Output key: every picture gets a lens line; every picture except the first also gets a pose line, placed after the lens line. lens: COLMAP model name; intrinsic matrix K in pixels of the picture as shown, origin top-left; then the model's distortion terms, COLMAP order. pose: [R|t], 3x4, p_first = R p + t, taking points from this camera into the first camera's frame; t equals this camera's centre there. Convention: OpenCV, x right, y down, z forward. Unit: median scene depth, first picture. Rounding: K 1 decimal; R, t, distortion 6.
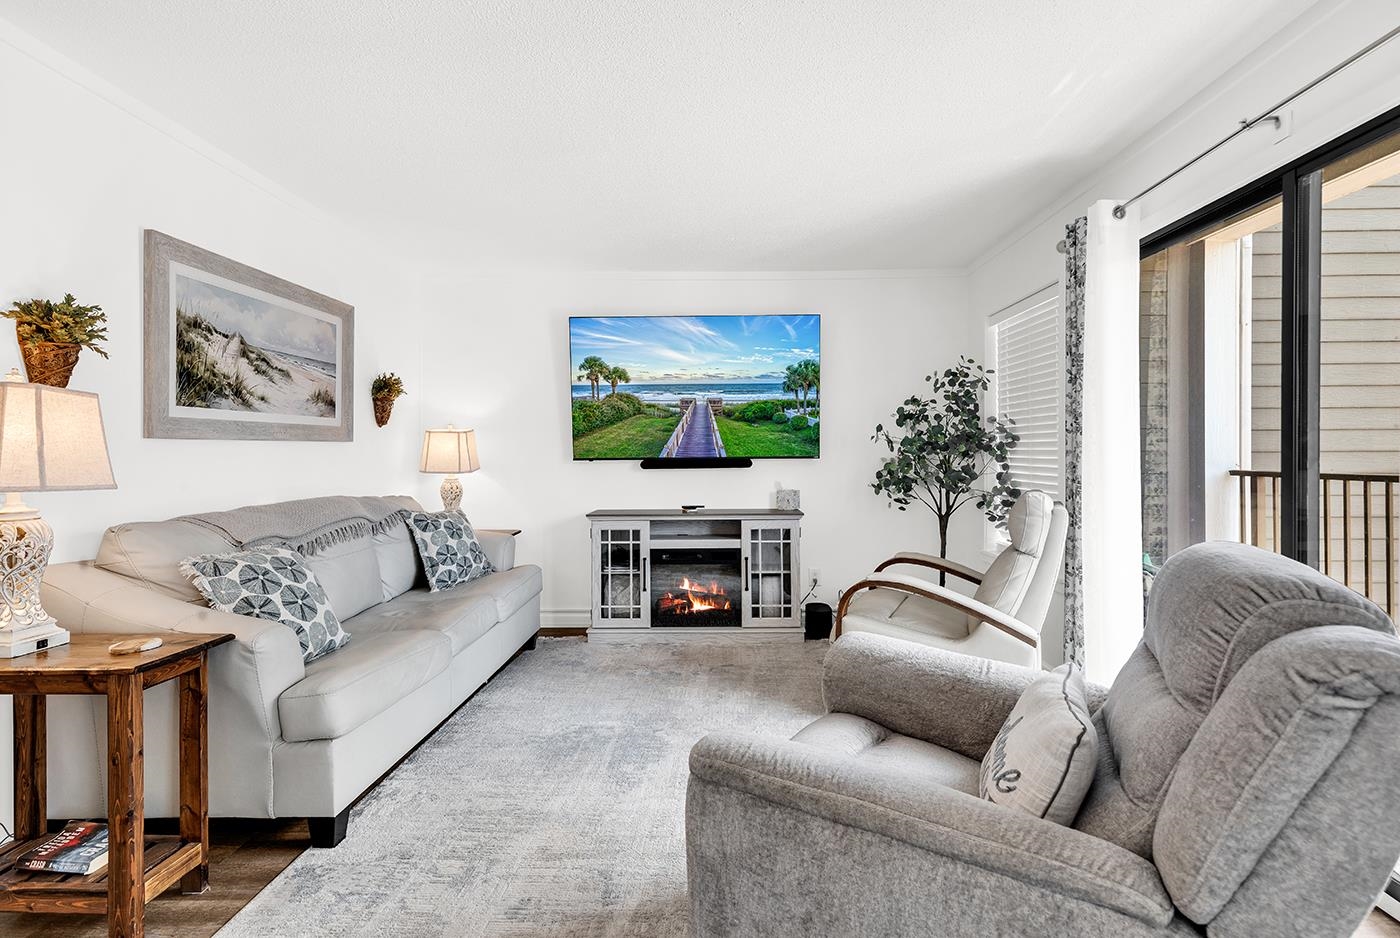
lens RADIAL K [[617.1, 0, 708.4], [0, 617.1, 464.1], [0, 0, 1]] dist [0.001855, -0.000932]
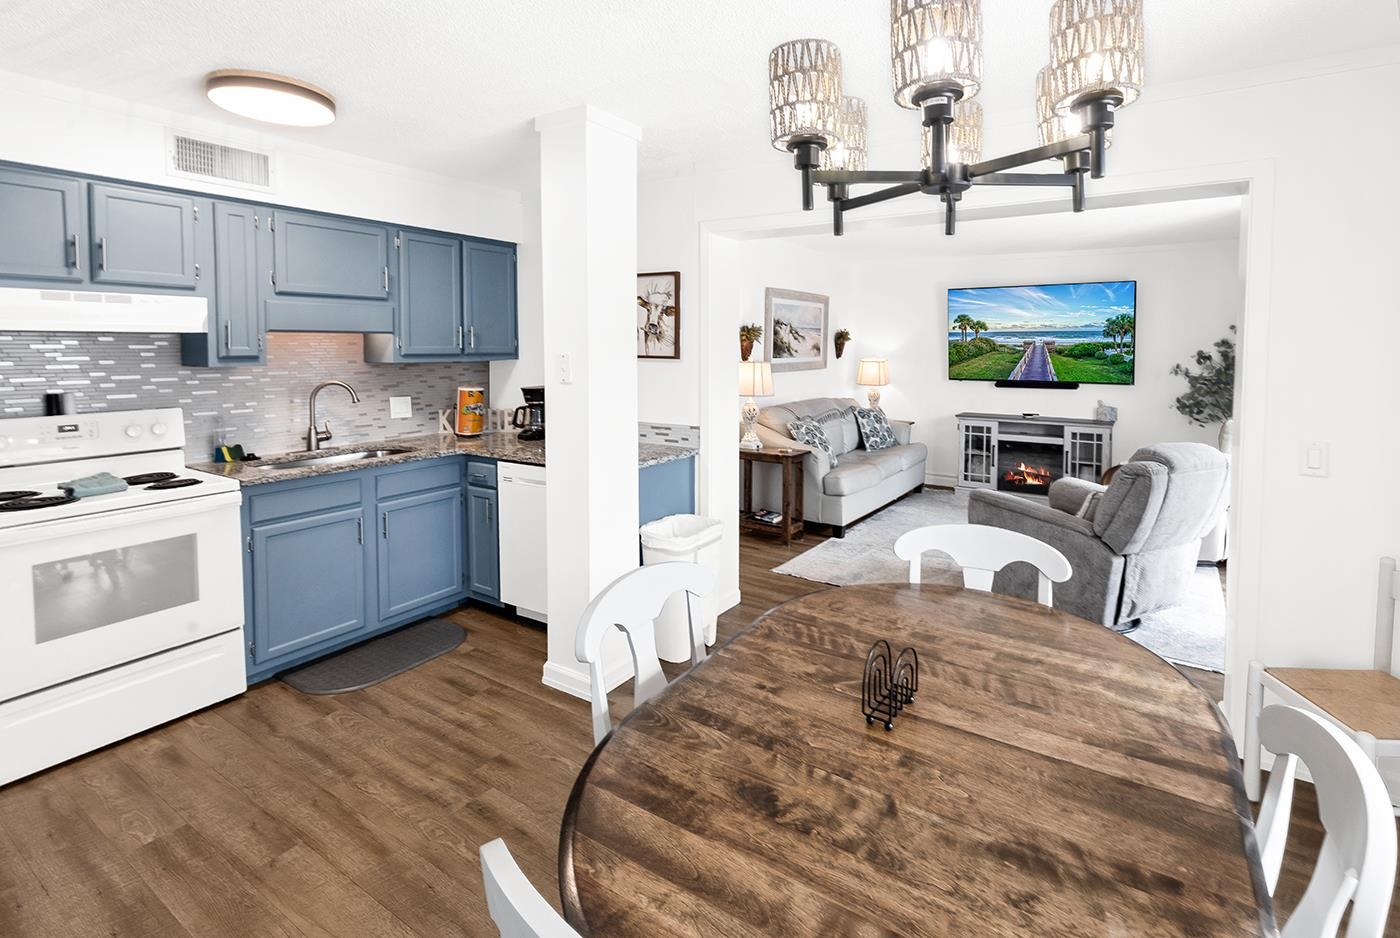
lens RADIAL K [[656.8, 0, 727.9], [0, 656.8, 372.5], [0, 0, 1]] dist [0.008943, -0.002001]
pose [[0.844244, 0.029700, -0.535136, 0.204419], [-0.016654, 0.999435, 0.029196, -0.065650], [0.535700, -0.015737, 0.844261, -0.723761]]
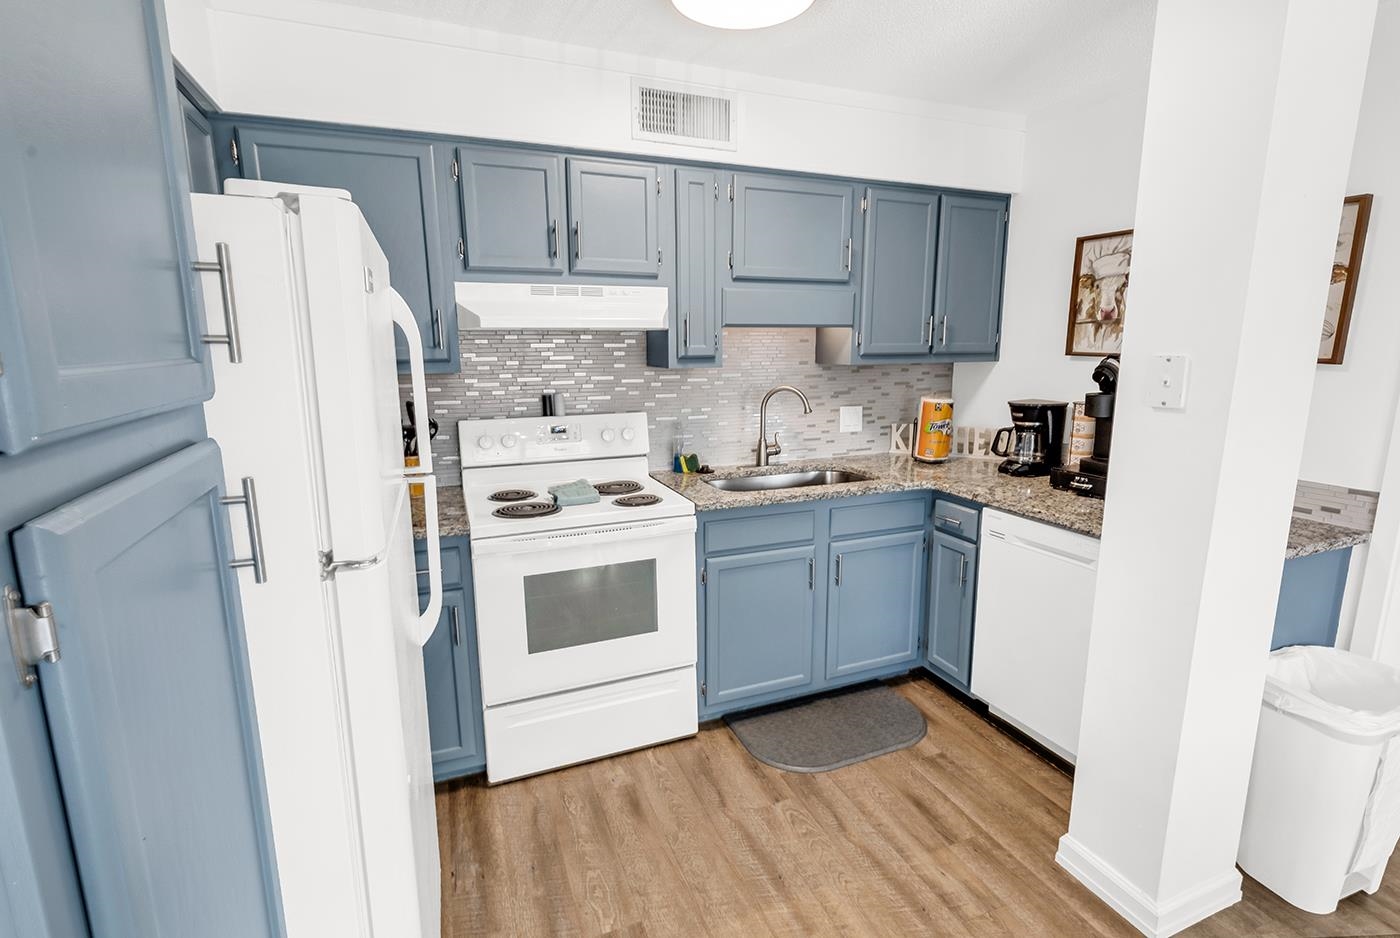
lens RADIAL K [[638.5, 0, 704.4], [0, 638.5, 473.7], [0, 0, 1]] dist [0.007143, -0.000831]
pose [[0.374236, 0.190541, -0.907547, -0.074535], [-0.015536, 0.979814, 0.199307, -0.065207], [0.927203, -0.060488, 0.369642, -0.618967]]
